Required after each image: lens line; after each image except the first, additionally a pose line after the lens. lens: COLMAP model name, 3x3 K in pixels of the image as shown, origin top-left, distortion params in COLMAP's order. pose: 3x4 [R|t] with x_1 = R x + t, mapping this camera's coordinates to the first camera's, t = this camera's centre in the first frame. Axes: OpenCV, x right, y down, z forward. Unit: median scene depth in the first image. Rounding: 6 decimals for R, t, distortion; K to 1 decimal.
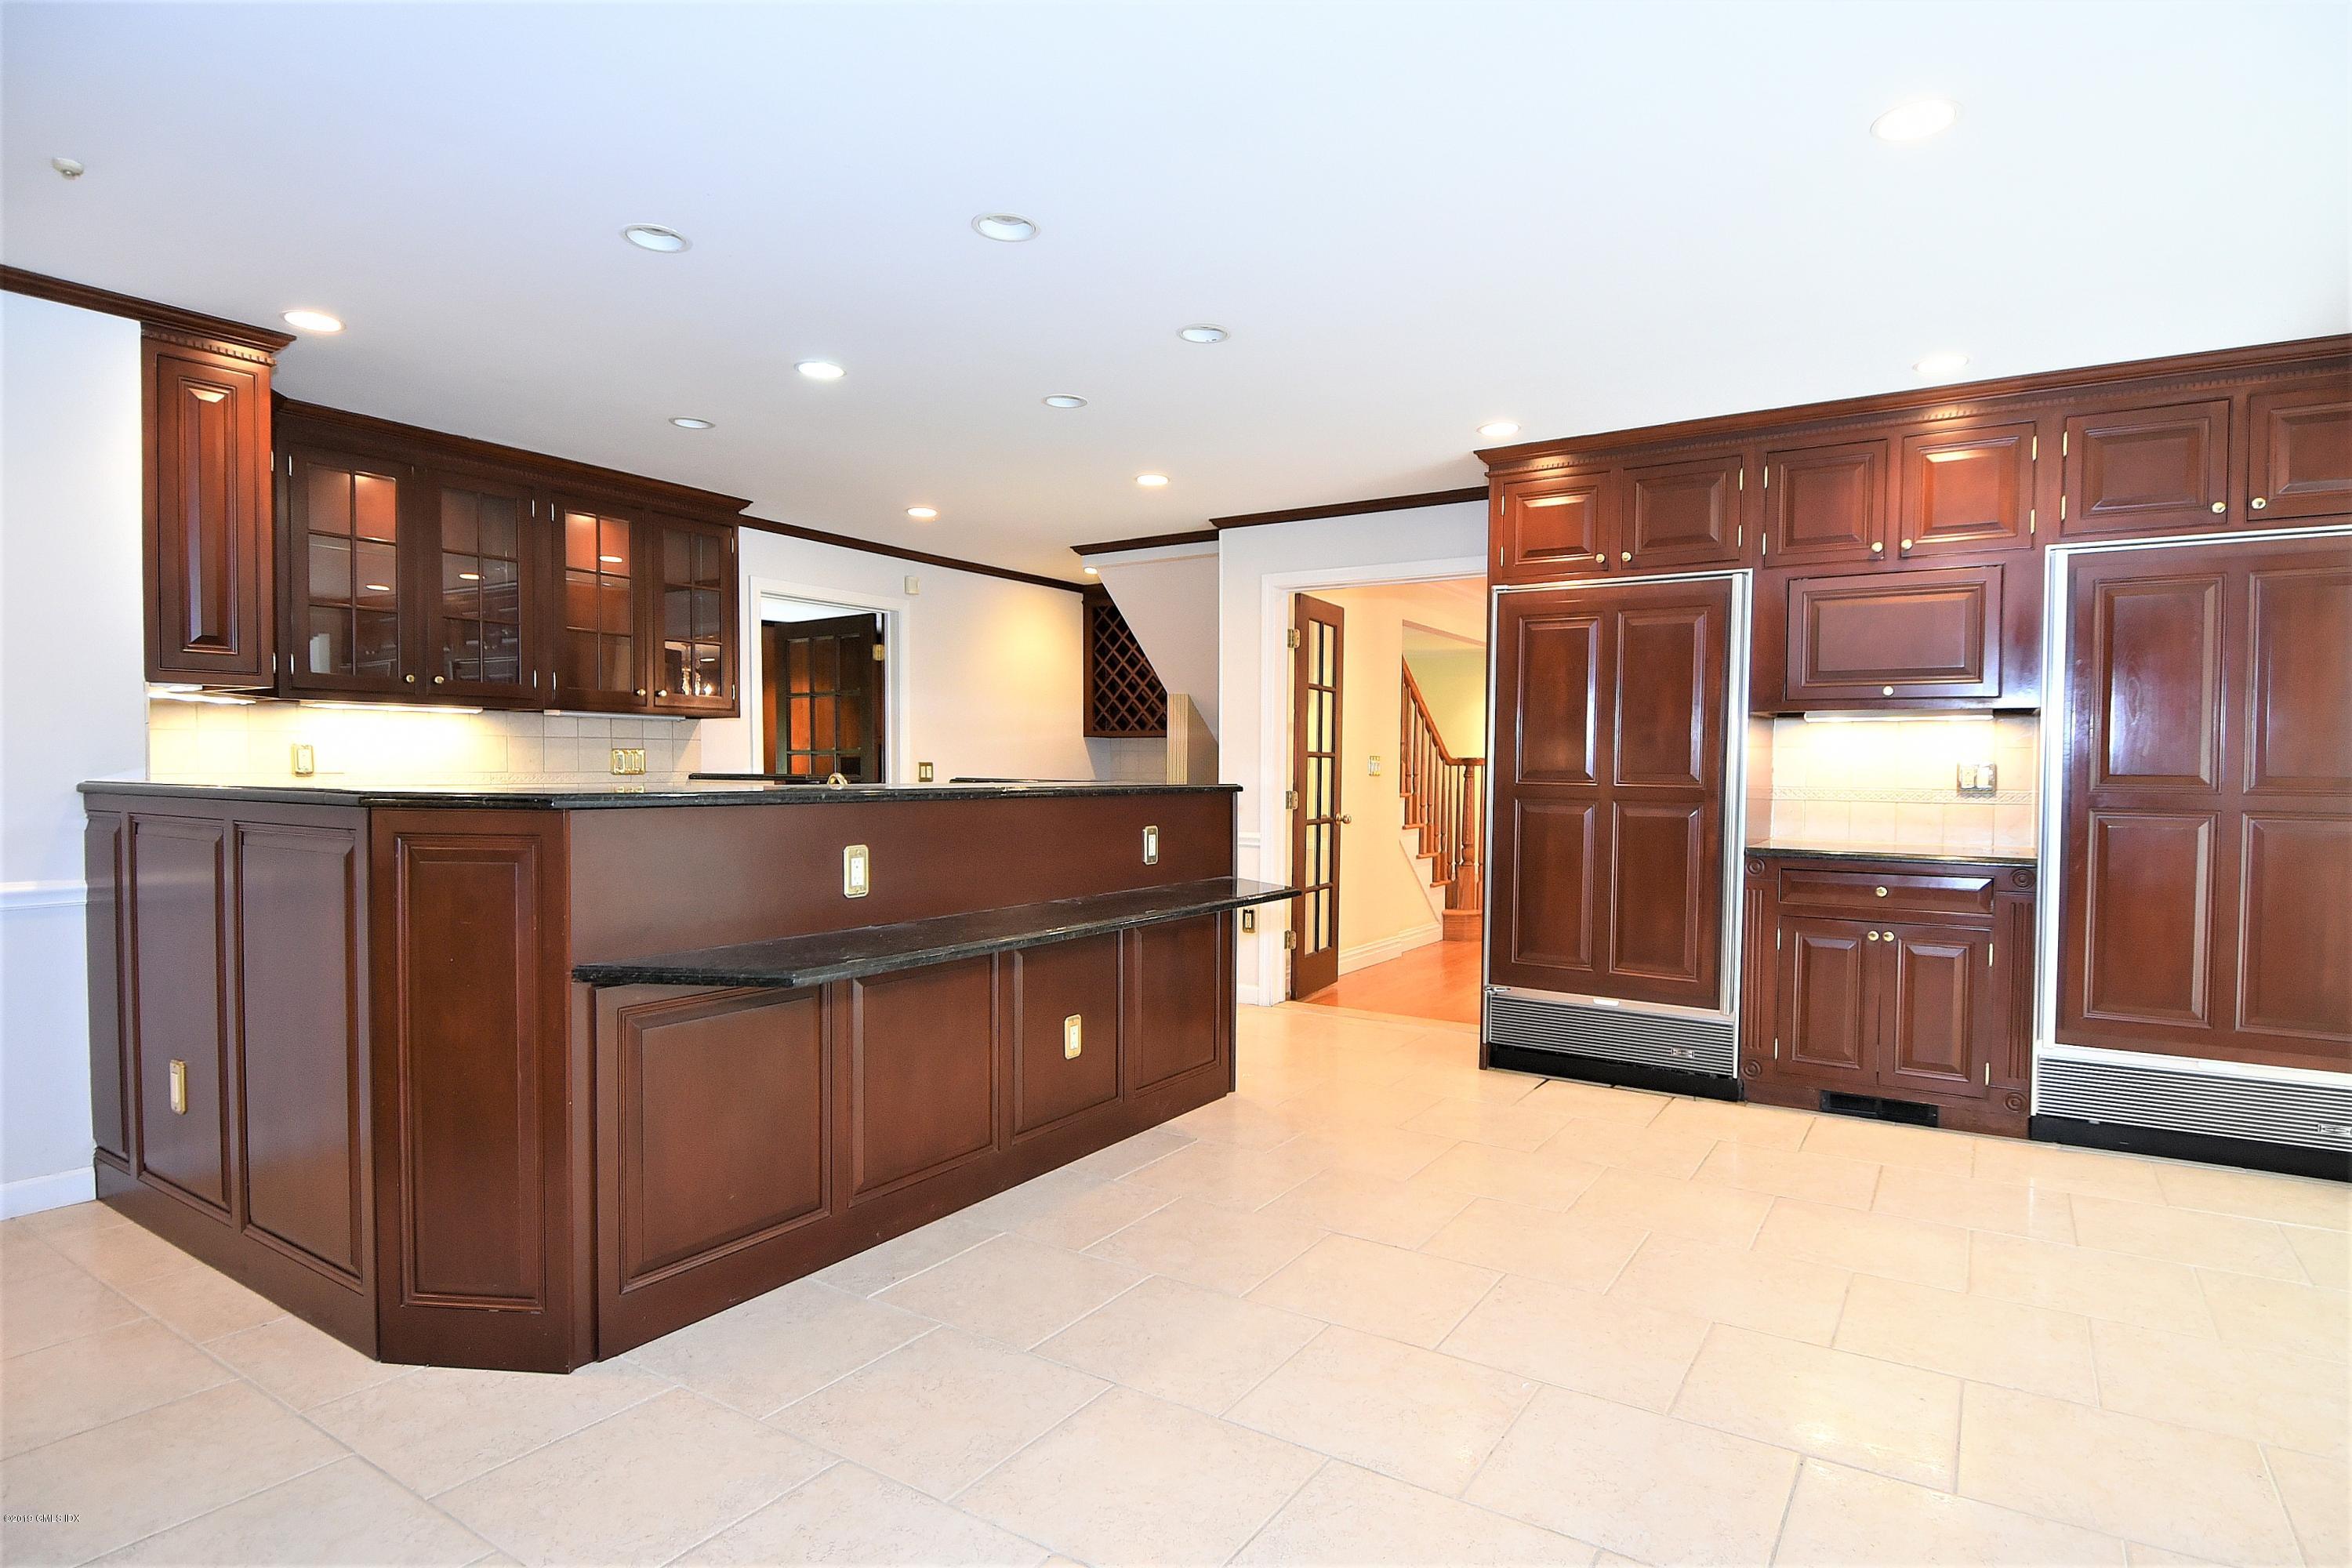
lens RADIAL K [[1226.4, 0, 1204.1], [0, 1226.4, 797.0], [0, 0, 1]] dist [0.013519, -0.025957]
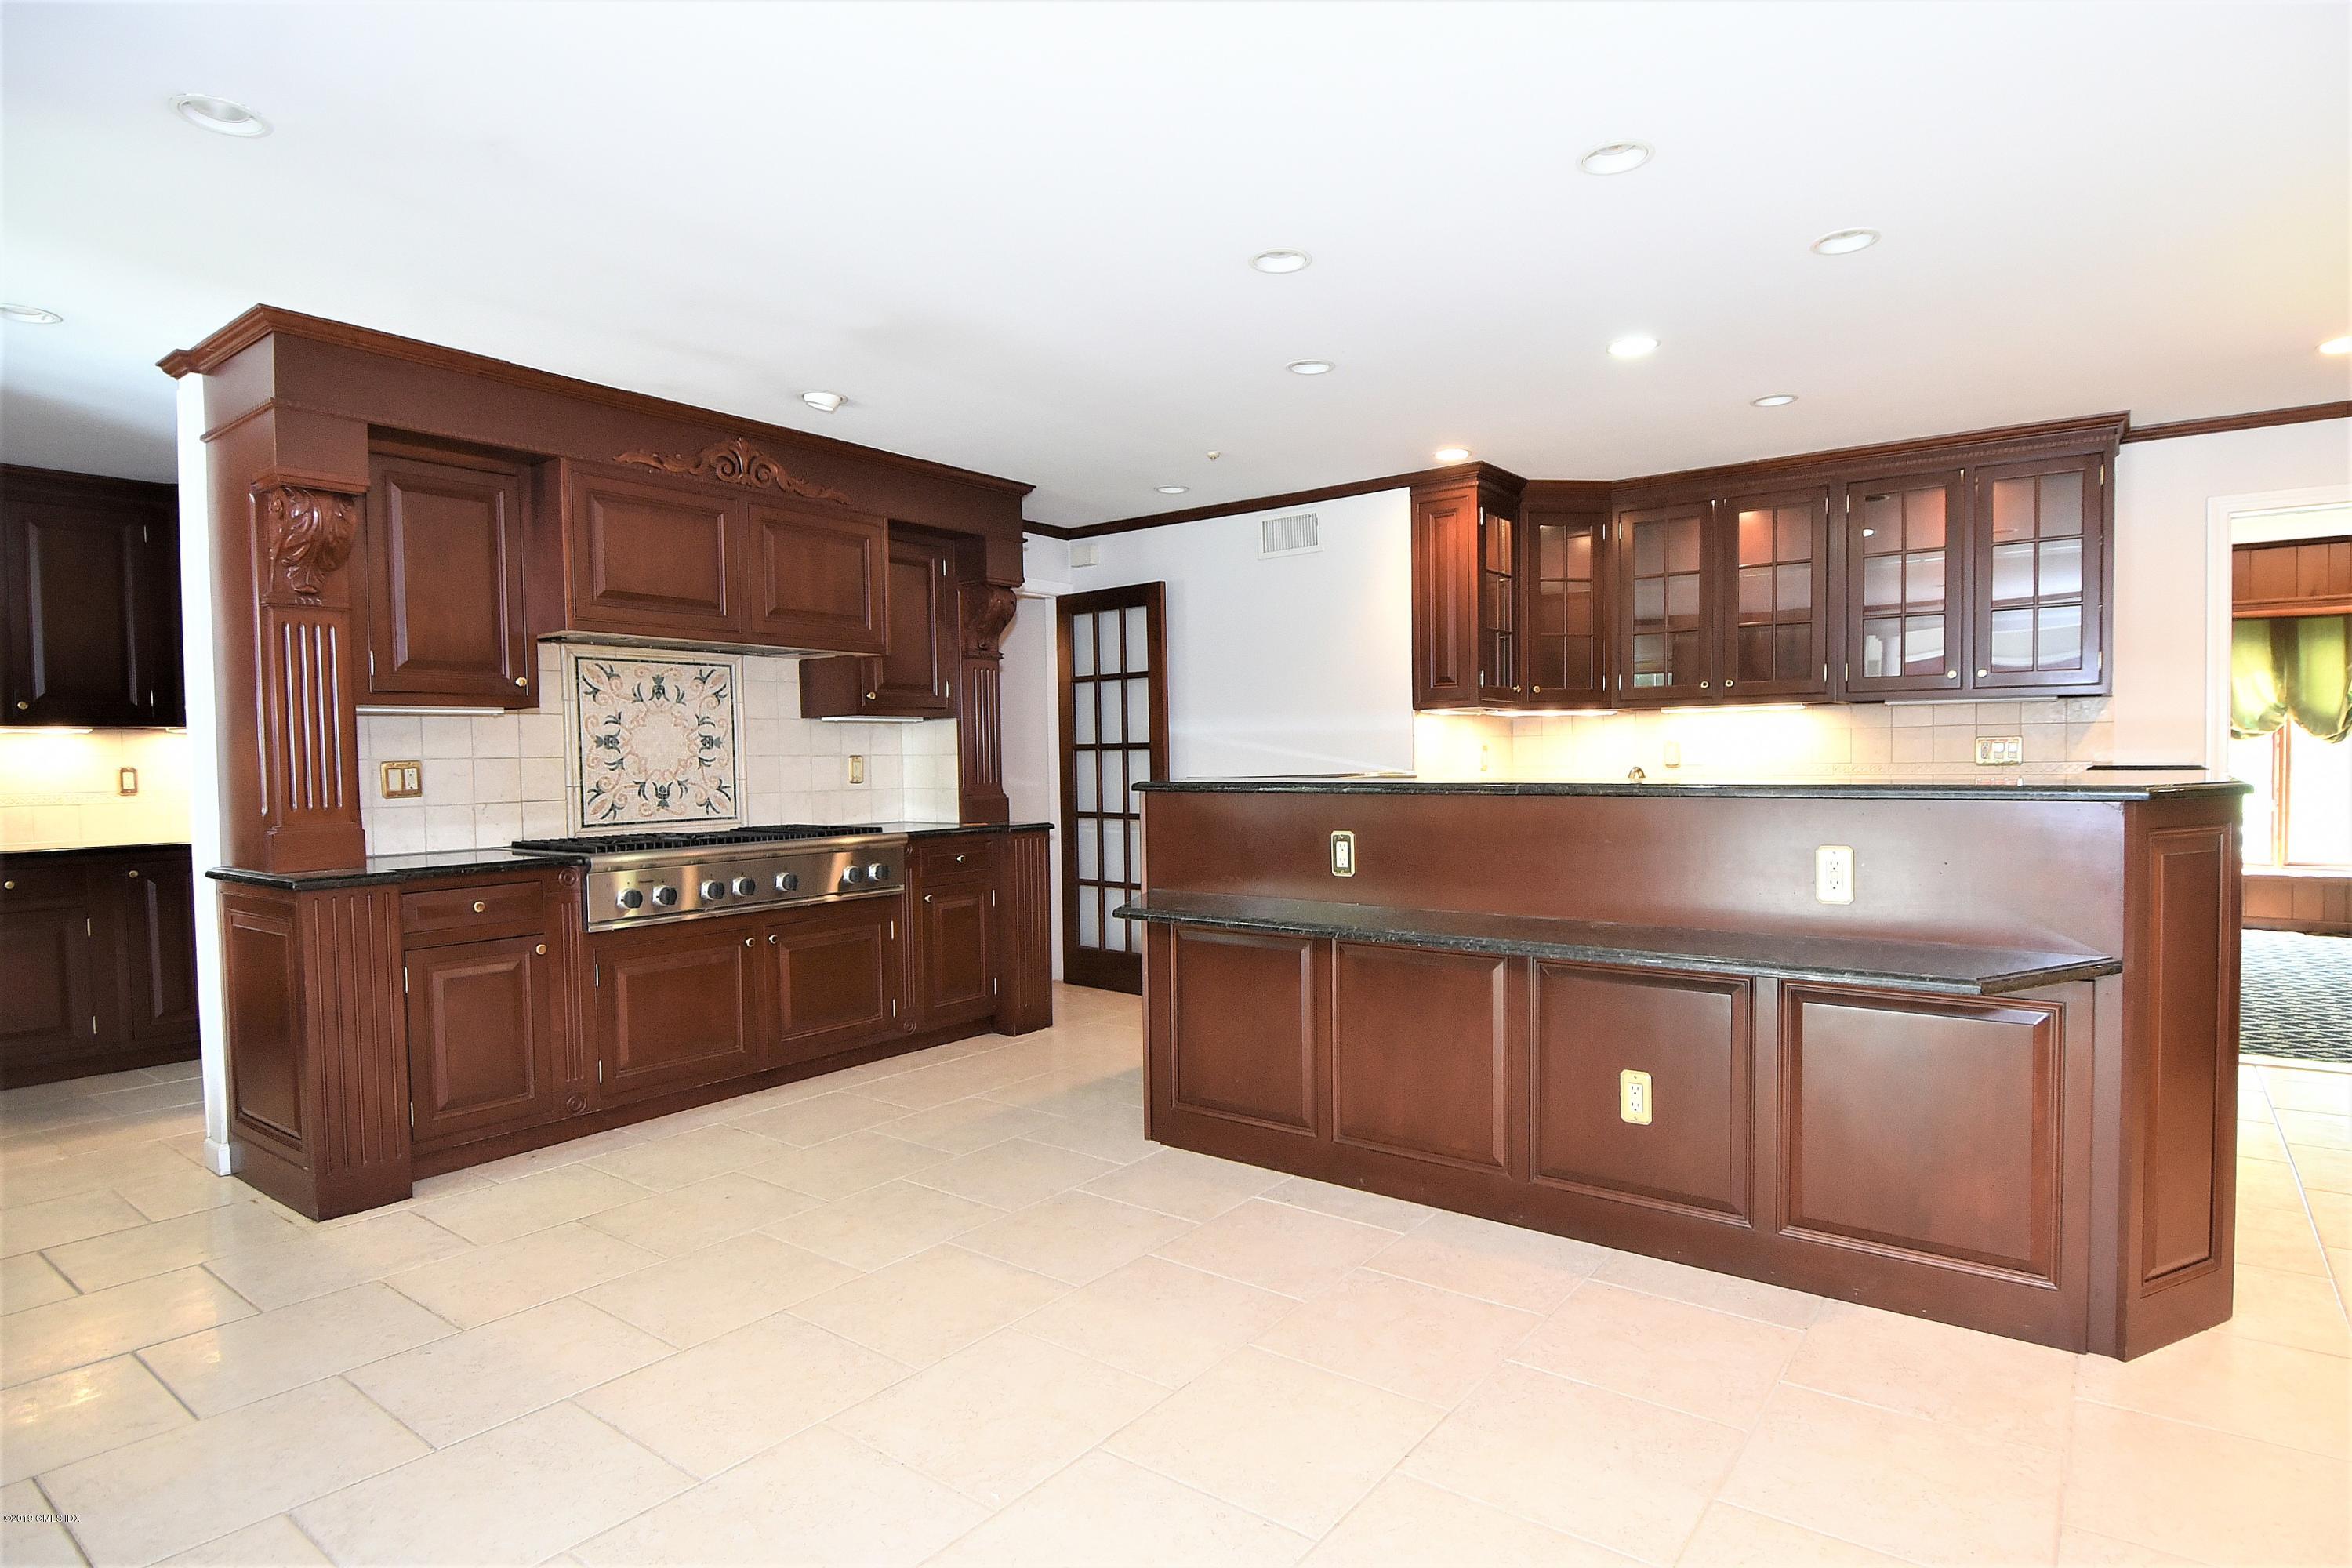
lens RADIAL K [[1251.9, 0, 1176.0], [0, 1251.9, 784.0], [0, 0, 1]] dist [0.066704, -0.097156]
pose [[-0.081162, 0.013669, -0.996607, 0.581692], [-0.018398, 0.999715, 0.015209, -0.010845], [0.996531, 0.019570, -0.080888, 0.612179]]
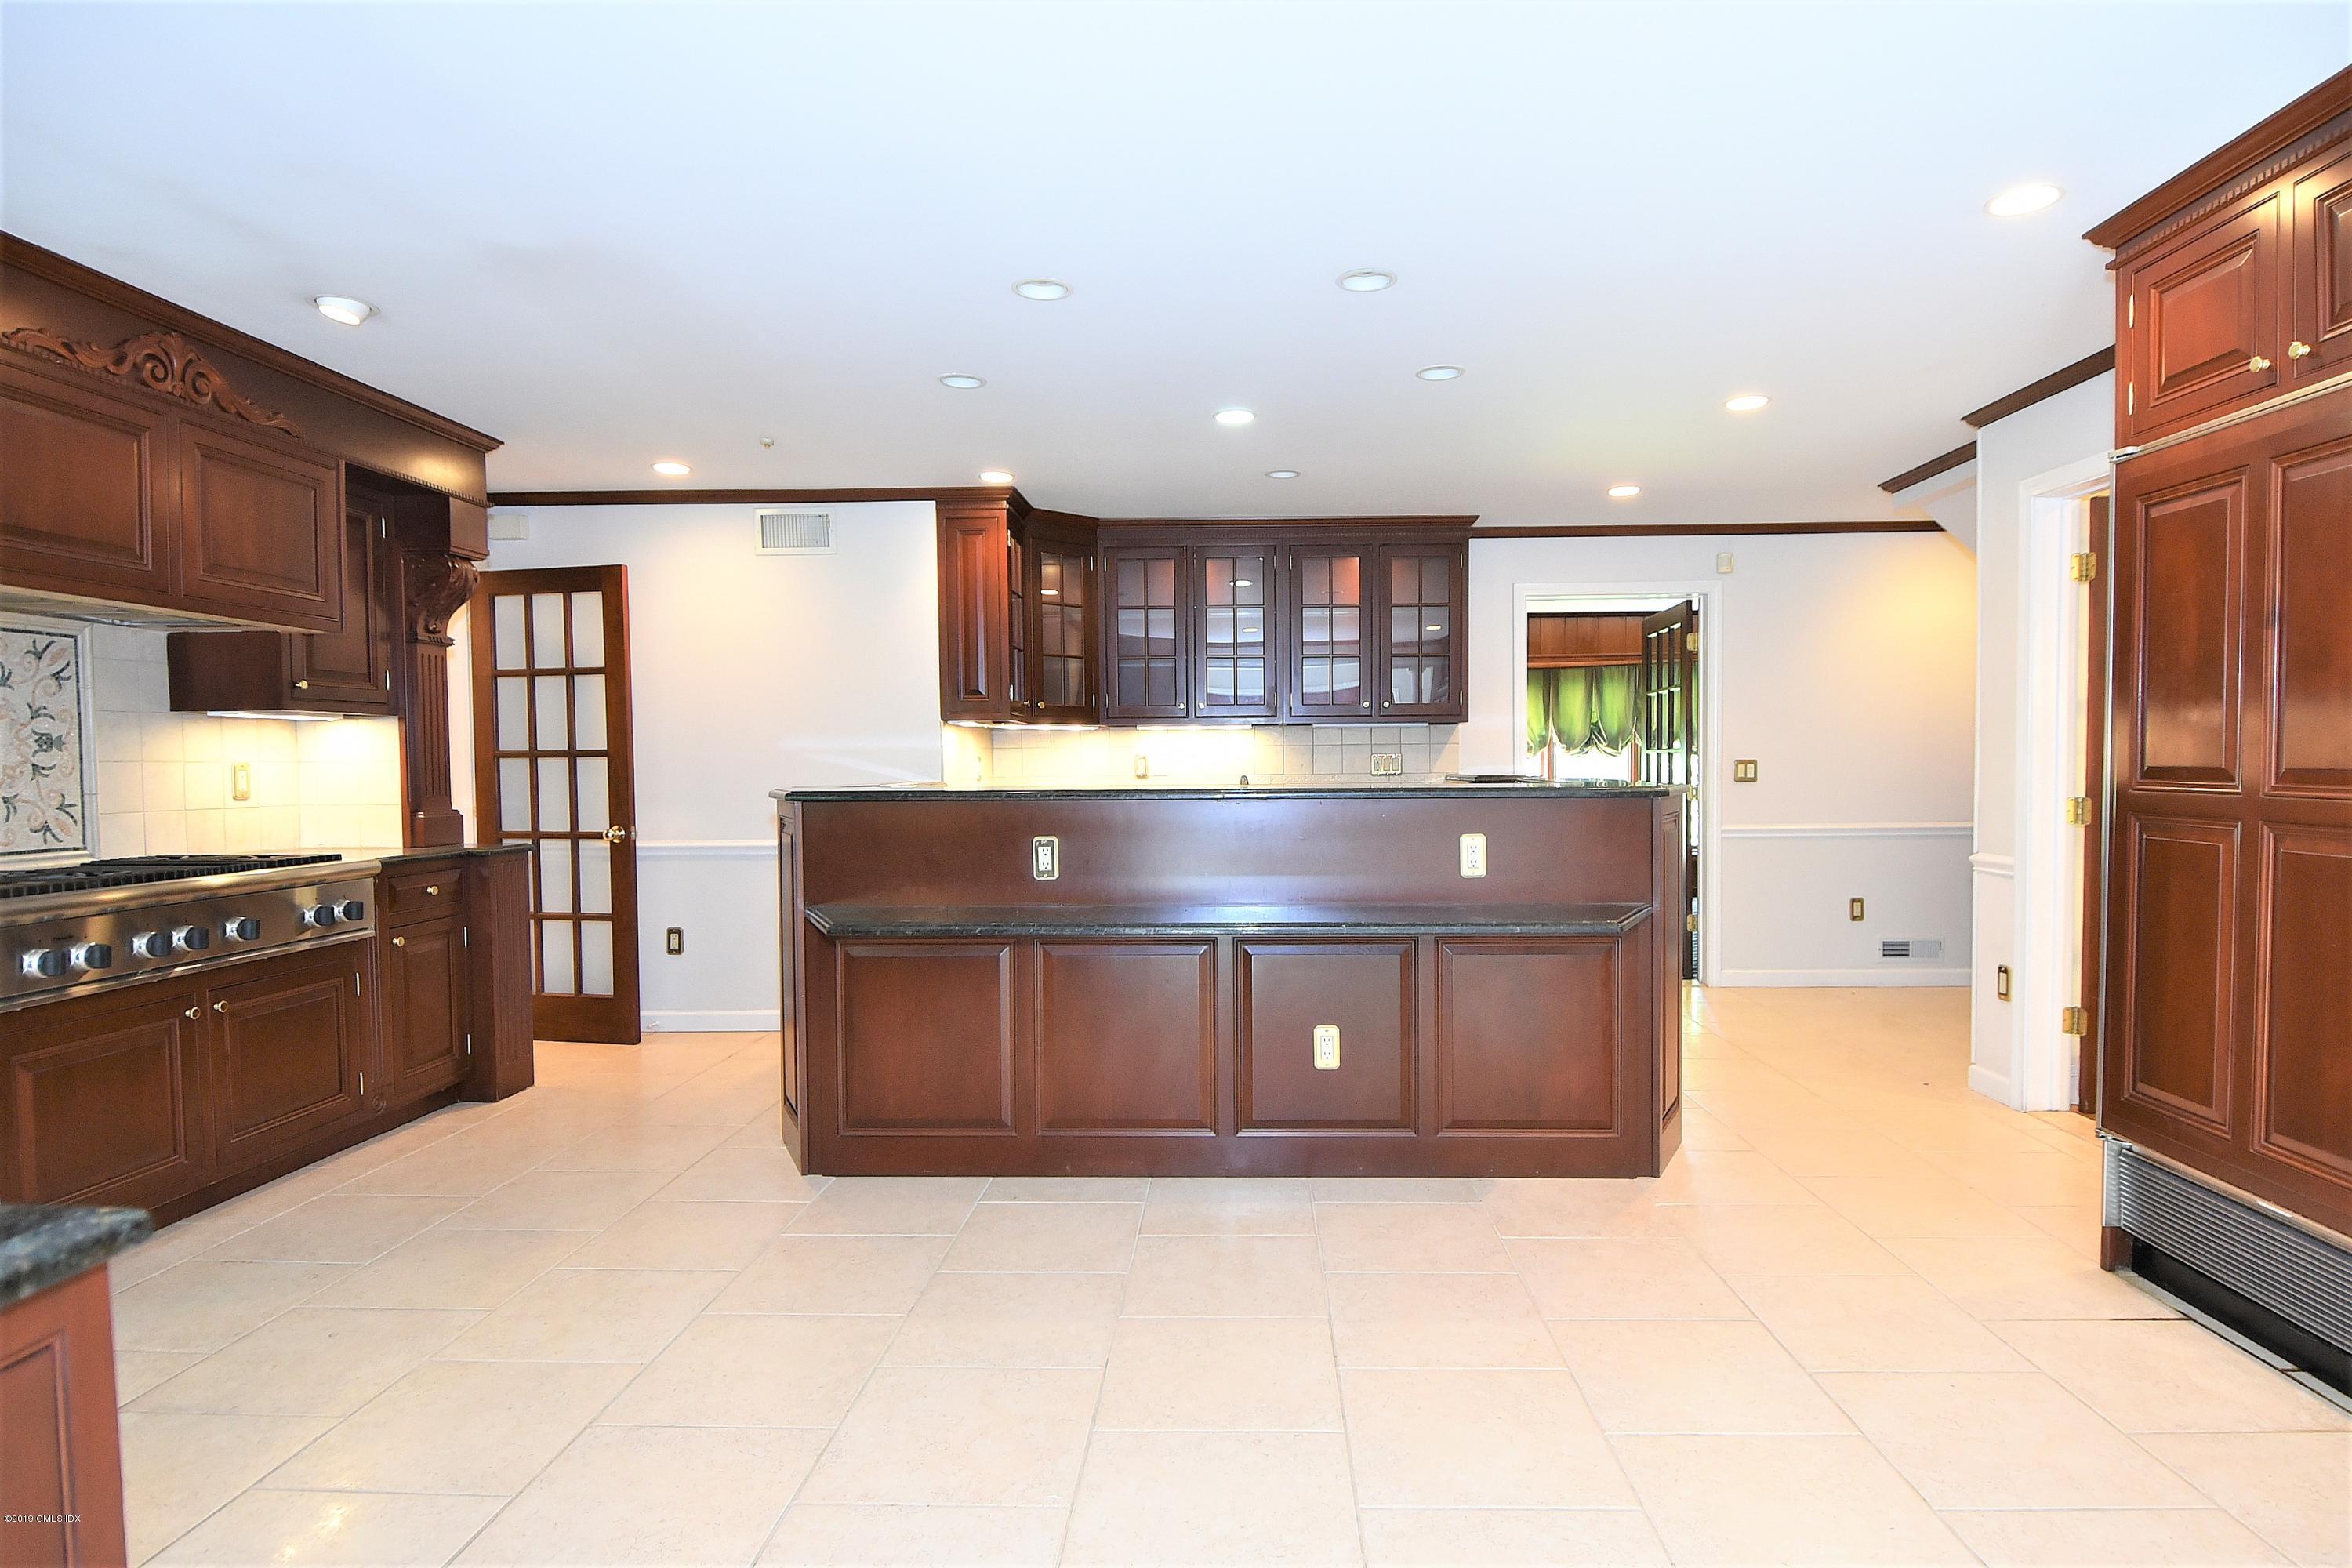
lens RADIAL K [[1273.9, 0, 1215.4], [0, 1273.9, 785.3], [0, 0, 1]] dist [0.020494, -0.031890]
pose [[0.512956, 0.003042, -0.858409, 0.562777], [-0.013902, 0.999892, -0.004764, -0.002674], [0.858302, 0.014377, 0.512943, 0.330295]]
